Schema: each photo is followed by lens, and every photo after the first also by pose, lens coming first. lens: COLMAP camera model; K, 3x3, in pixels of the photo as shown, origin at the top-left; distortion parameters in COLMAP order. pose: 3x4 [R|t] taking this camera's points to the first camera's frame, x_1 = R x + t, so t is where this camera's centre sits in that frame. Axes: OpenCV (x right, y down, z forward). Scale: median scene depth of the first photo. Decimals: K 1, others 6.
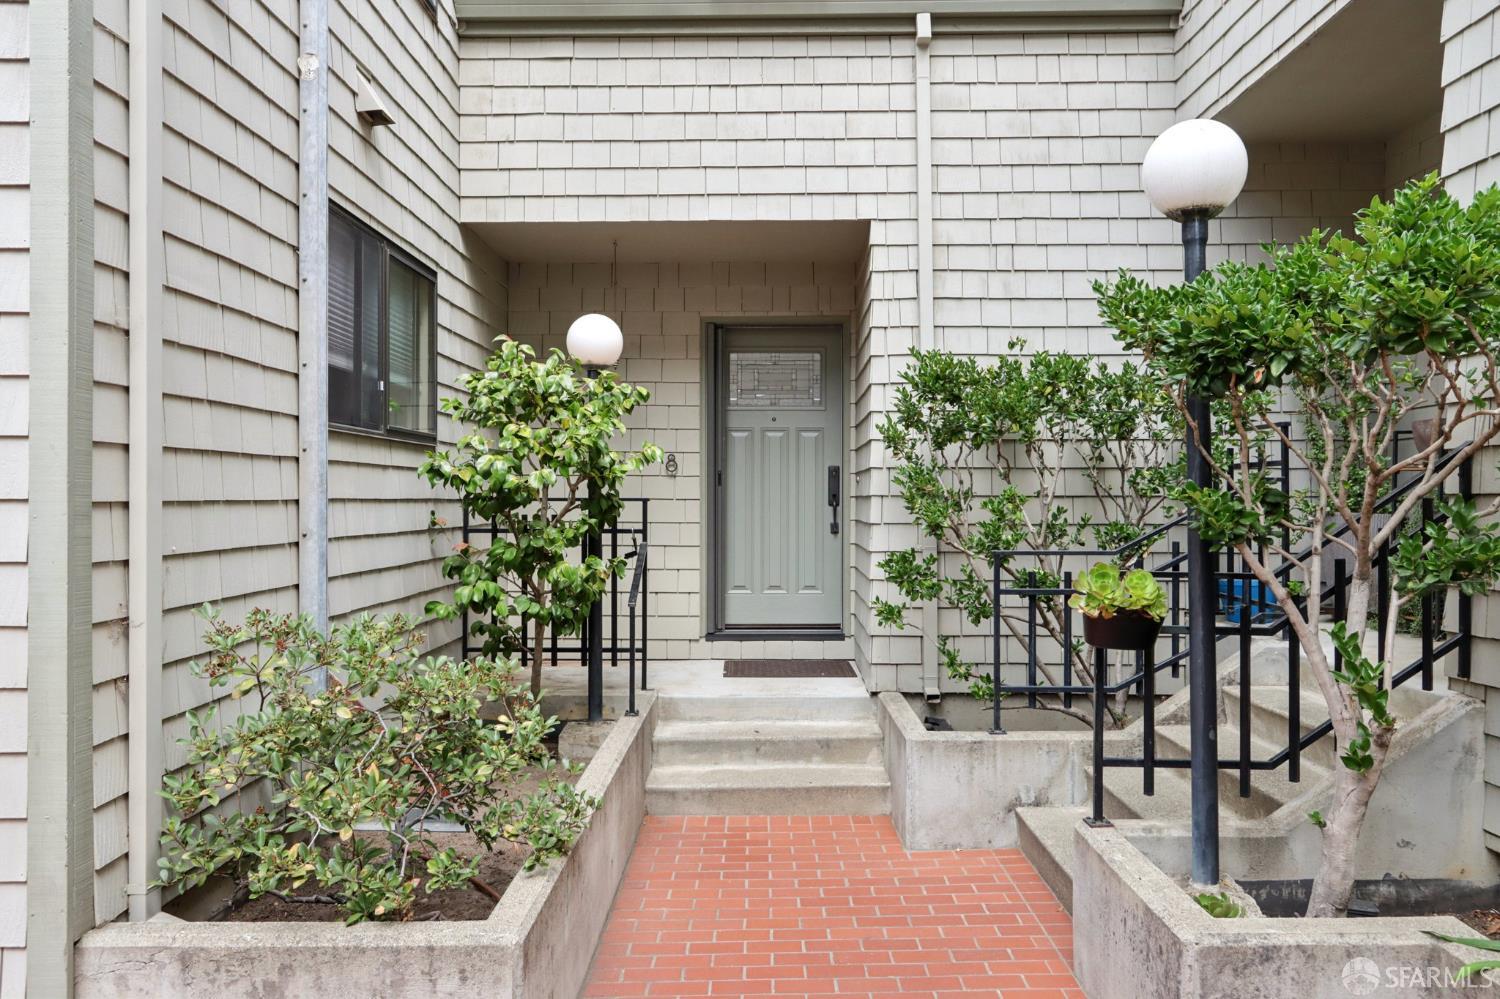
lens RADIAL K [[1039.5, 0, 780.2], [0, 1039.5, 482.0], [0, 0, 1]] dist [-0.001099, 0.005114]
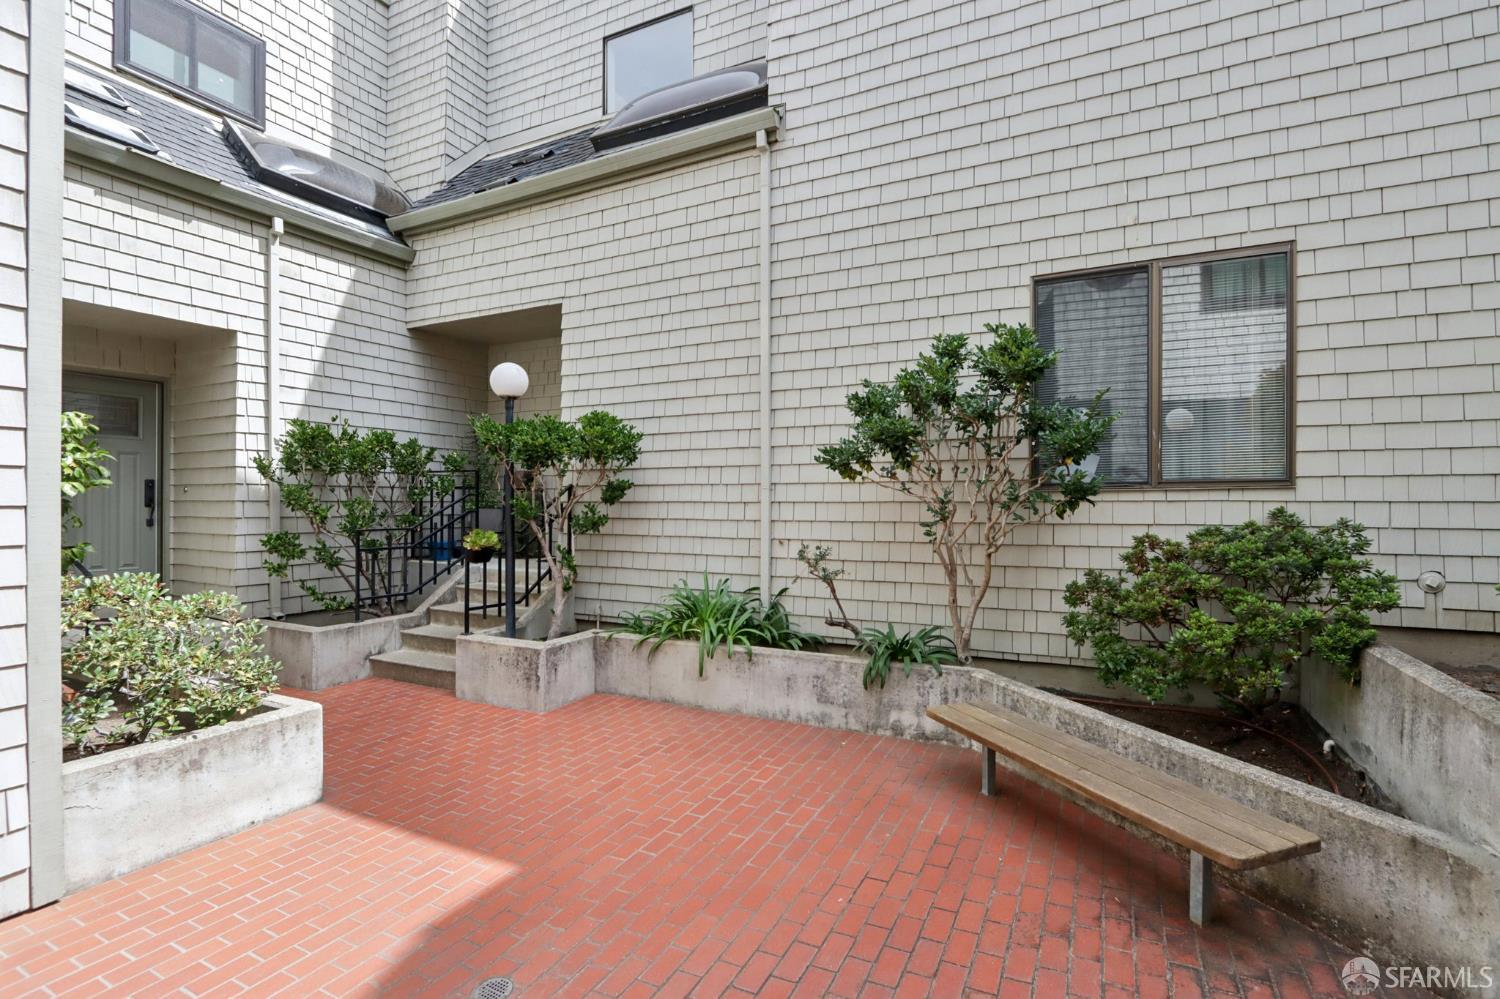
lens RADIAL K [[691.1, 0, 750.1], [0, 691.1, 501.1], [0, 0, 1]] dist [-0.010224, 0.000113]
pose [[0.456898, 0.001238, 0.889518, -0.509488], [-0.018018, 0.999807, 0.007864, -0.009816], [-0.889337, -0.019620, 0.456832, -0.210613]]
